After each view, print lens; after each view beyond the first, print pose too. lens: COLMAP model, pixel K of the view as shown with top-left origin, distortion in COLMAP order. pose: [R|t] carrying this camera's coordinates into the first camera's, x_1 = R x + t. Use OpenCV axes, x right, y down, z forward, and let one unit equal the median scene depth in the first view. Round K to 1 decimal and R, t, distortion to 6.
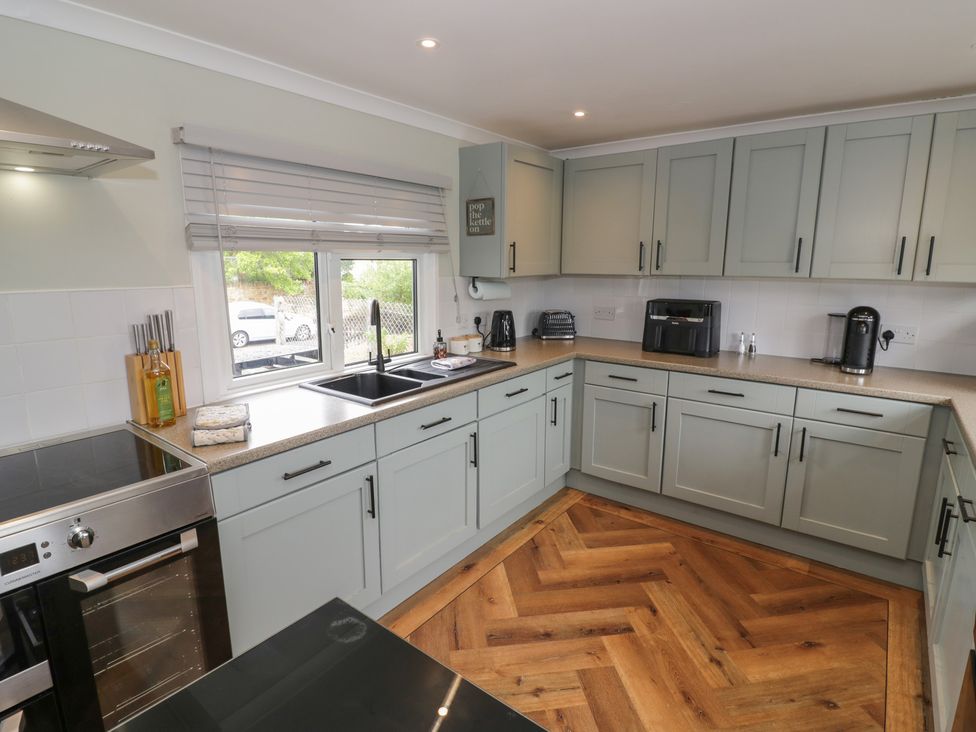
lens RADIAL K [[512.2, 0, 488.1], [0, 512.2, 356.7], [0, 0, 1]] dist [0.002553, -0.015291]
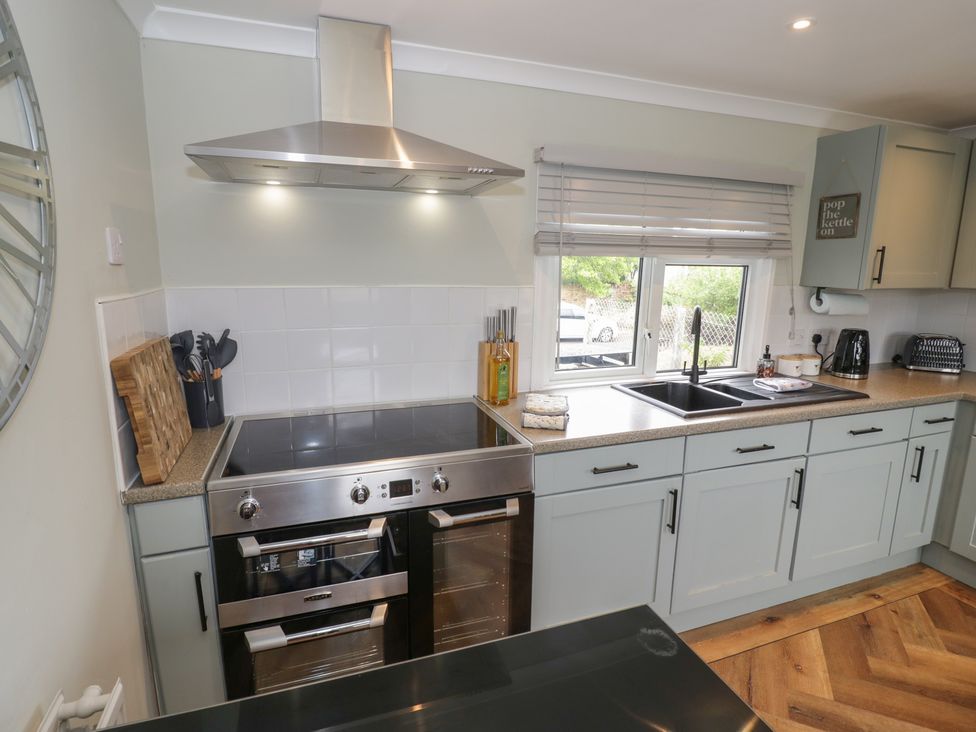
lens RADIAL K [[512.2, 0, 488.1], [0, 512.2, 356.7], [0, 0, 1]] dist [0.002553, -0.015291]
pose [[0.838404, 0.108215, -0.534199, -0.028085], [-0.113163, 0.993296, 0.023611, 0.001222], [0.533173, 0.040656, 0.845029, -0.008440]]
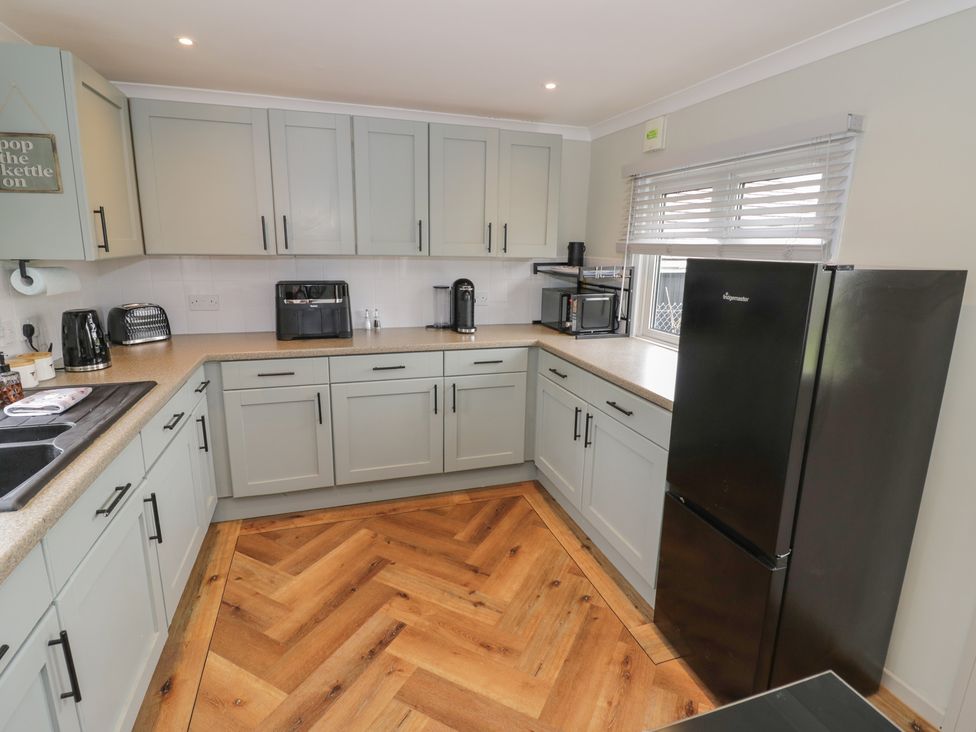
lens RADIAL K [[512.2, 0, 488.1], [0, 512.2, 356.7], [0, 0, 1]] dist [0.002553, -0.015291]
pose [[0.567742, -0.166215, 0.806252, -0.271179], [0.136523, 0.984852, 0.106899, -0.037020], [-0.811807, 0.049381, 0.581834, 0.239945]]
